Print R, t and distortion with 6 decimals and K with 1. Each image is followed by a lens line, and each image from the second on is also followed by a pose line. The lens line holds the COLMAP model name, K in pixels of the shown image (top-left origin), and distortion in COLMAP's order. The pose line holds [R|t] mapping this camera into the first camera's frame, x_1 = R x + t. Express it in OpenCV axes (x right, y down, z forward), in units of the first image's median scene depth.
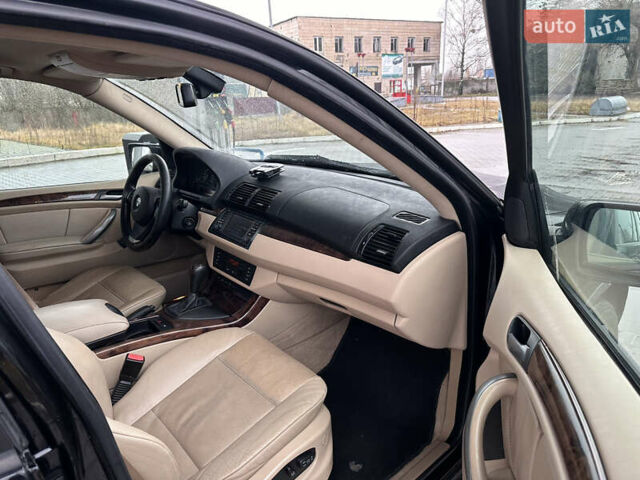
lens RADIAL K [[449.5, 0, 320.7], [0, 449.5, 243.3], [0, 0, 1]] dist [0.037041, -0.039327]
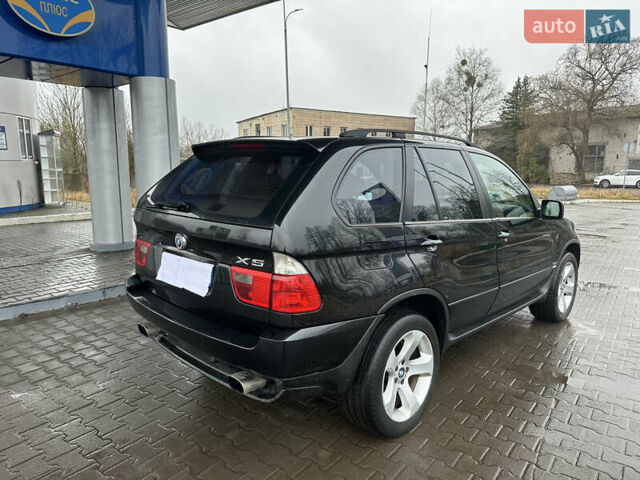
lens RADIAL K [[449.5, 0, 322.7], [0, 449.5, 241.8], [0, 0, 1]] dist [0.037041, -0.039327]
pose [[0.997202, 0.033798, 0.066673, -1.131993], [-0.021978, 0.985088, -0.170644, 0.629186], [-0.071446, 0.168701, 0.983074, -1.716801]]
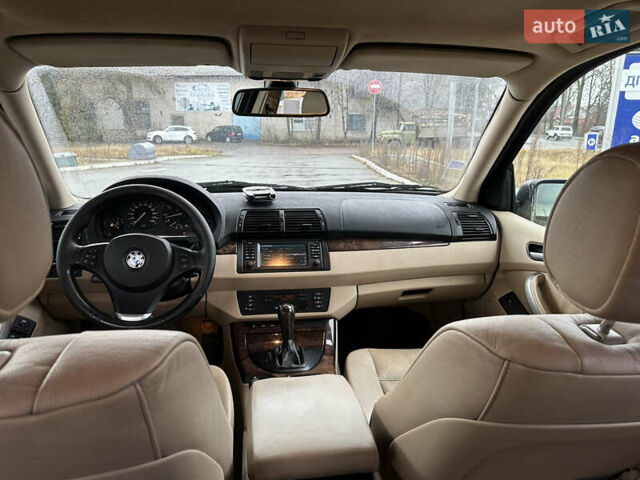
lens RADIAL K [[449.5, 0, 316.3], [0, 449.5, 245.4], [0, 0, 1]] dist [0.037041, -0.039327]
pose [[0.556588, -0.169869, 0.813237, -0.903210], [0.245163, 0.968865, 0.034584, -0.074204], [-0.793792, 0.180126, 0.580904, 0.461266]]
